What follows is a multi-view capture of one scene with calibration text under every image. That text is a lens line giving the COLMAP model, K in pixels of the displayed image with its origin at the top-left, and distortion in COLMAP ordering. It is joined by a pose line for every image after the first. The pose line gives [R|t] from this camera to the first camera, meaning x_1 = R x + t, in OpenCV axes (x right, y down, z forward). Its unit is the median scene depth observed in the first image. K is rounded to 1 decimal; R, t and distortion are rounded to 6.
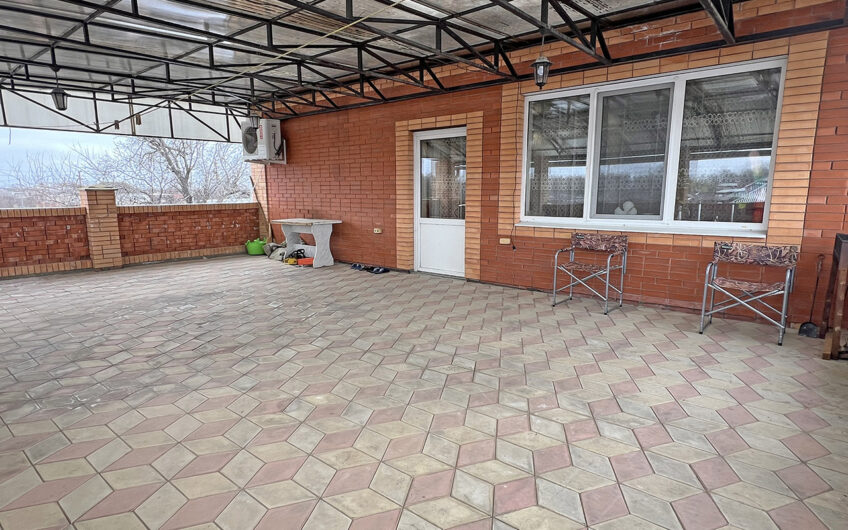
lens RADIAL K [[469.3, 0, 424.8], [0, 469.3, 274.3], [0, 0, 1]] dist [-0.005160, 0.001309]
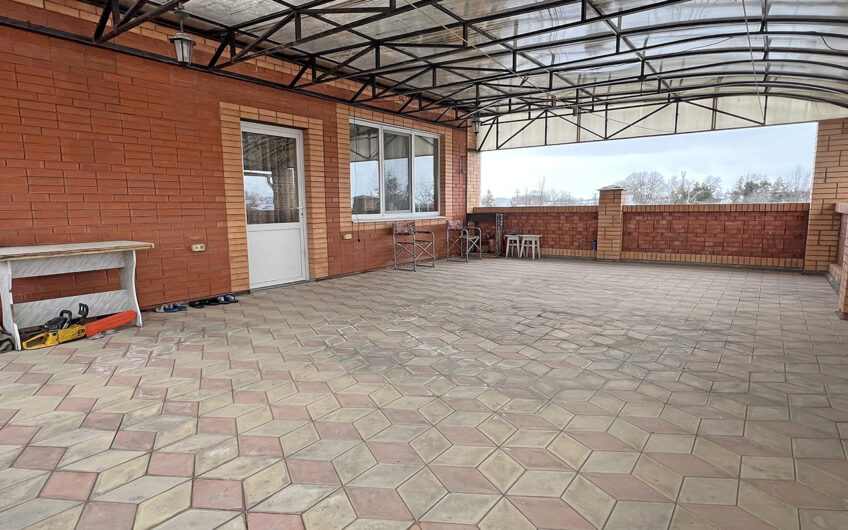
lens RADIAL K [[469.3, 0, 424.8], [0, 469.3, 274.3], [0, 0, 1]] dist [-0.005160, 0.001309]
pose [[-0.063119, -0.140446, 0.988074, -1.016406], [0.187377, 0.970774, 0.149957, -0.119450], [-0.980258, 0.194607, -0.034958, 0.872781]]
